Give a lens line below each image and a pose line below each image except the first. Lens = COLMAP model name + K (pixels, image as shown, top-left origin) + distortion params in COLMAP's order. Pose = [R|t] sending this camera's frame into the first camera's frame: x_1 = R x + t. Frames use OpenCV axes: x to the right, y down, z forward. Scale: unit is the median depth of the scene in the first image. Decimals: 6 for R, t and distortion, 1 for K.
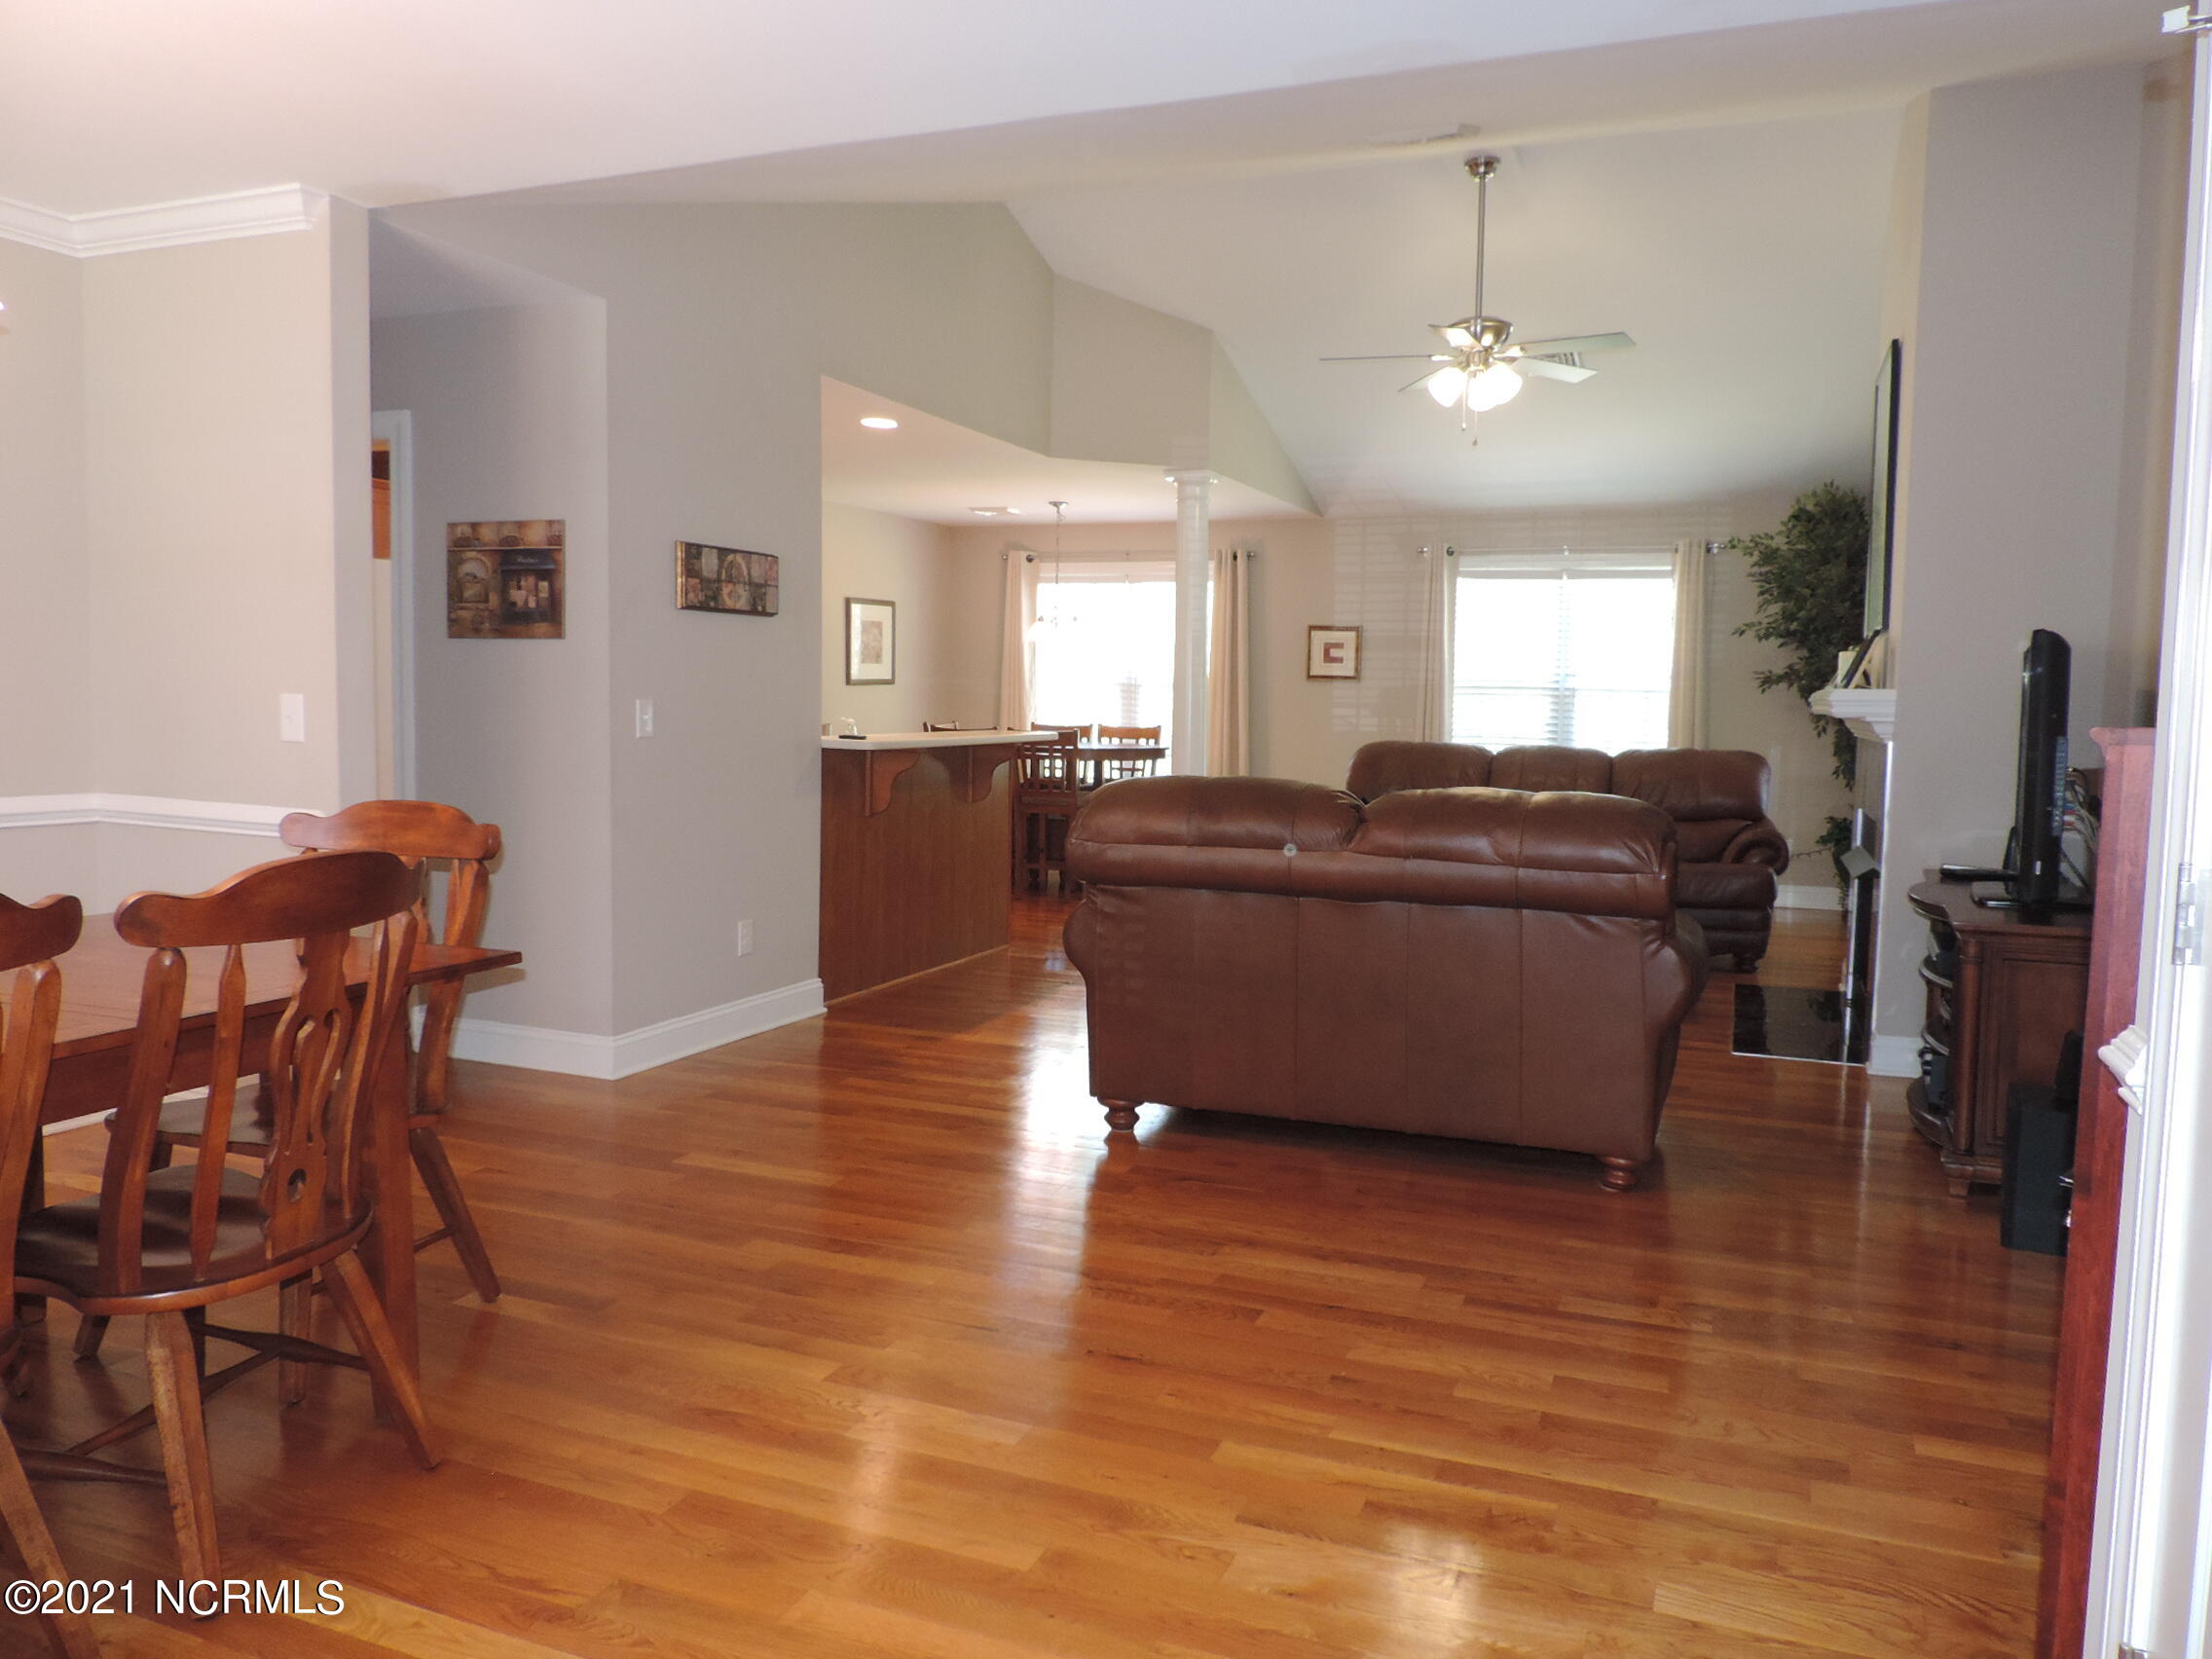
lens RADIAL K [[1566.3, 0, 1106.0], [0, 1566.3, 829.5], [0, 0, 1]] dist [-0.009283, -0.002229]
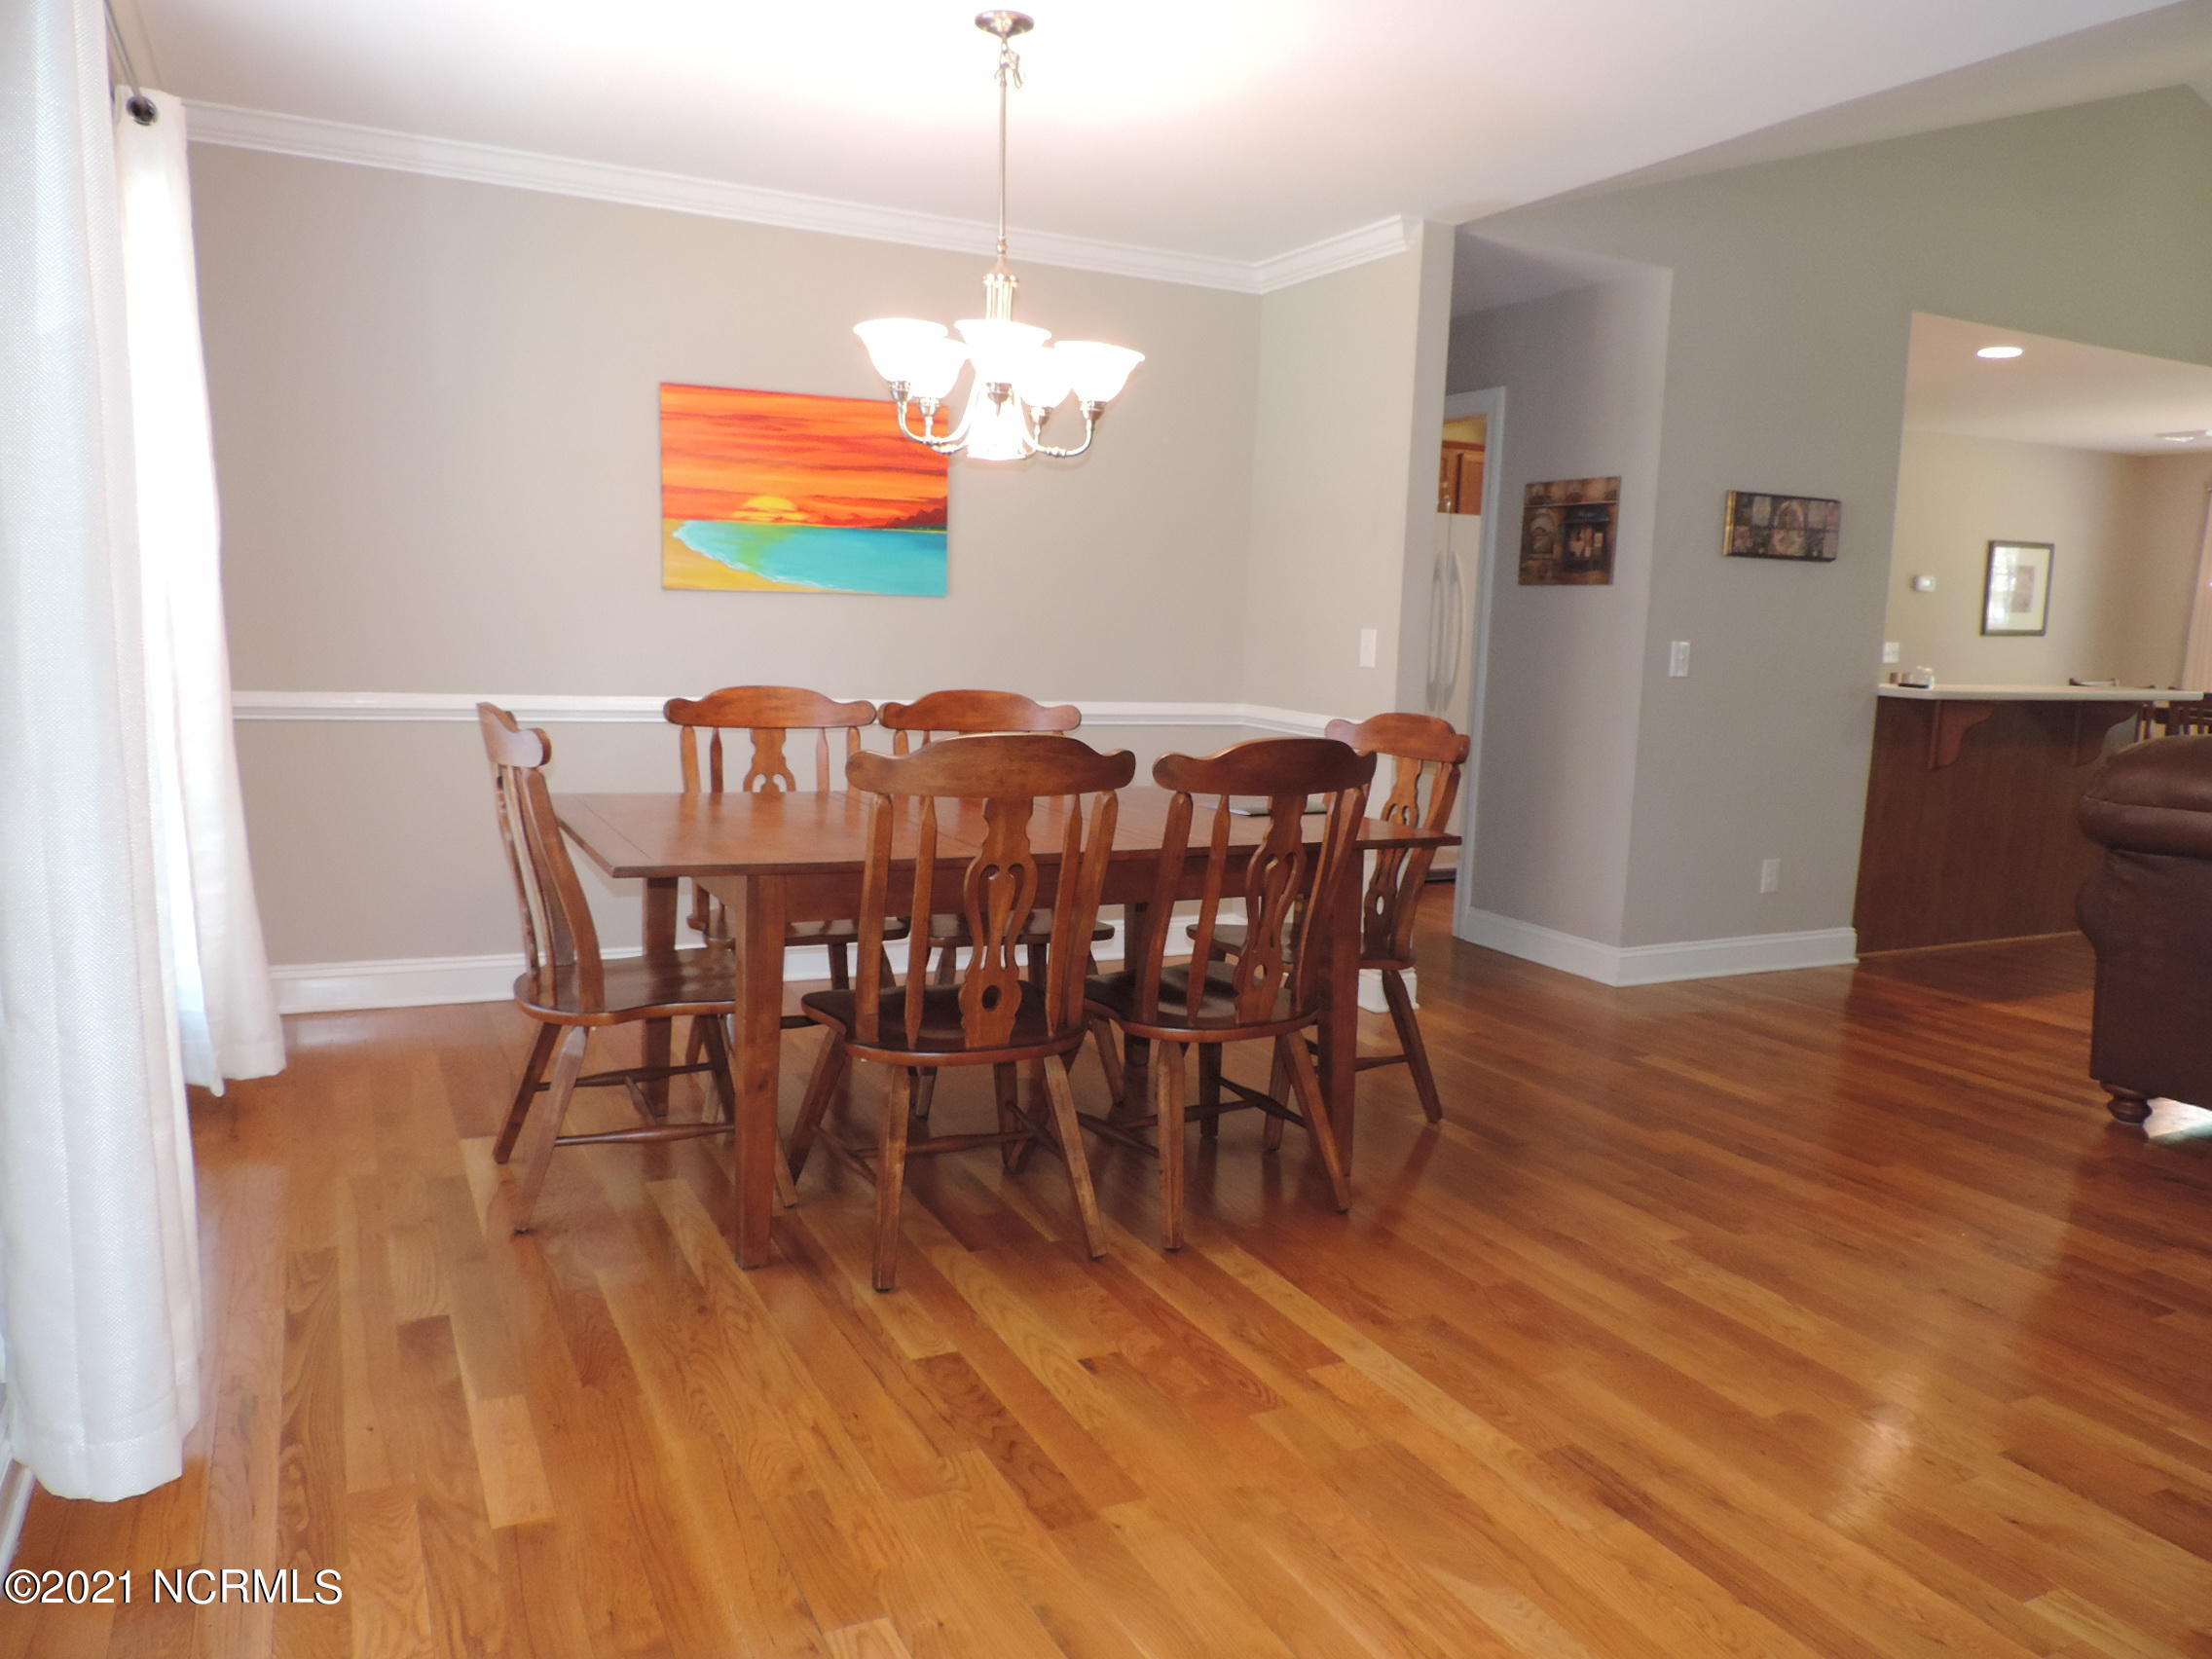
lens RADIAL K [[1519.9, 0, 1112.5], [0, 1519.9, 808.3], [0, 0, 1]] dist [-0.000029, 0.001010]
pose [[0.759603, 0.089104, -0.644254, 0.100487], [-0.074615, 0.995969, 0.049774, 0.009142], [0.646093, 0.010263, 0.763190, -0.050074]]
